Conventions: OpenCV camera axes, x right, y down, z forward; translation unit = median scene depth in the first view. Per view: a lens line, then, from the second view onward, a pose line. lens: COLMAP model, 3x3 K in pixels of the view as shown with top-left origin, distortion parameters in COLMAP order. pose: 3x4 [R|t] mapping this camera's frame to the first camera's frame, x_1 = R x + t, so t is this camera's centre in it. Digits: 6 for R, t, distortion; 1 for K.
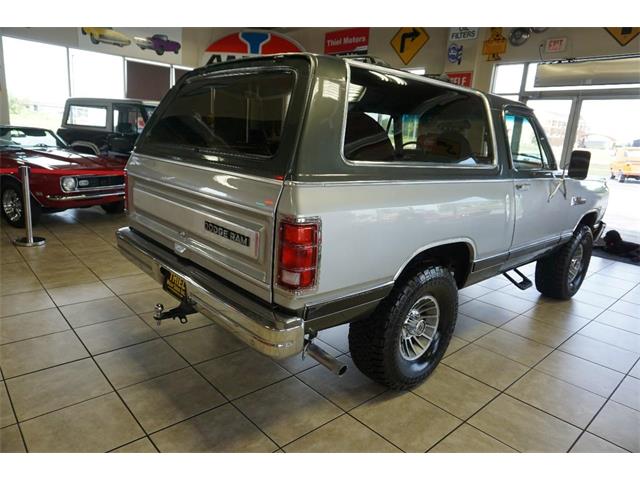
lens RADIAL K [[427.3, 0, 318.3], [0, 427.3, 240.1], [0, 0, 1]] dist [-0.027766, 0.023599]
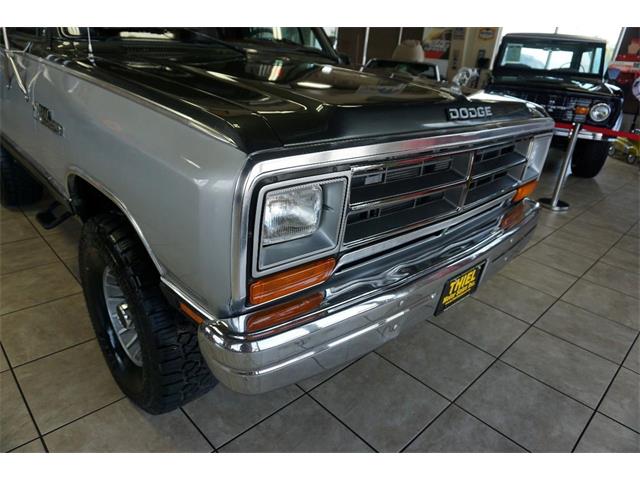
lens RADIAL K [[427.3, 0, 322.8], [0, 427.3, 240.3], [0, 0, 1]] dist [-0.027766, 0.023599]
pose [[0.042698, 0.352452, -0.934855, 0.409810], [-0.321701, 0.890724, 0.321121, -0.078533], [0.945878, 0.287032, 0.151417, 0.490854]]
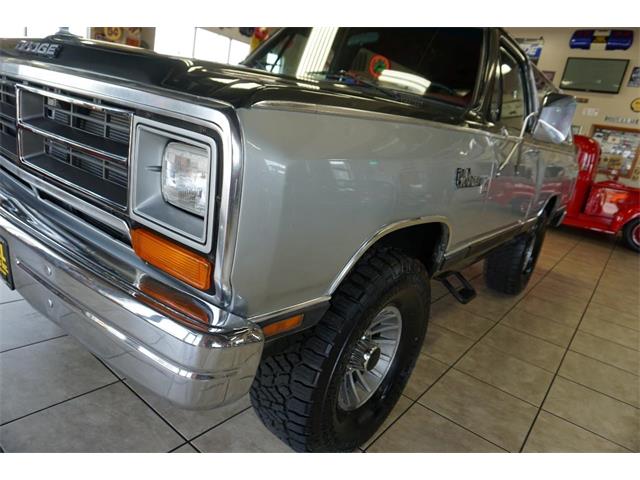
lens RADIAL K [[427.3, 0, 314.1], [0, 427.3, 238.5], [0, 0, 1]] dist [-0.027766, 0.023599]
pose [[-0.959003, -0.181869, -0.217342, 0.174762], [-0.266650, 0.838798, 0.474675, -0.127489], [0.095977, 0.513168, -0.852905, 0.715891]]
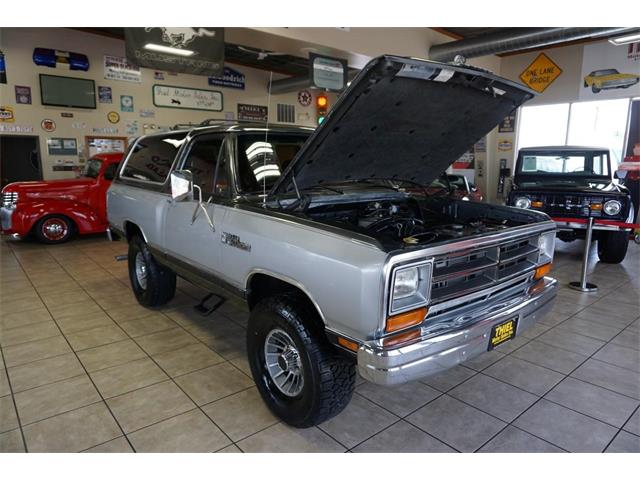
lens RADIAL K [[427.3, 0, 321.0], [0, 427.3, 249.3], [0, 0, 1]] dist [-0.027766, 0.023599]
pose [[-0.033064, 0.136167, -0.990134, 0.518620], [-0.254951, 0.956752, 0.140090, -0.081804], [0.966389, 0.257067, 0.003082, 0.450877]]
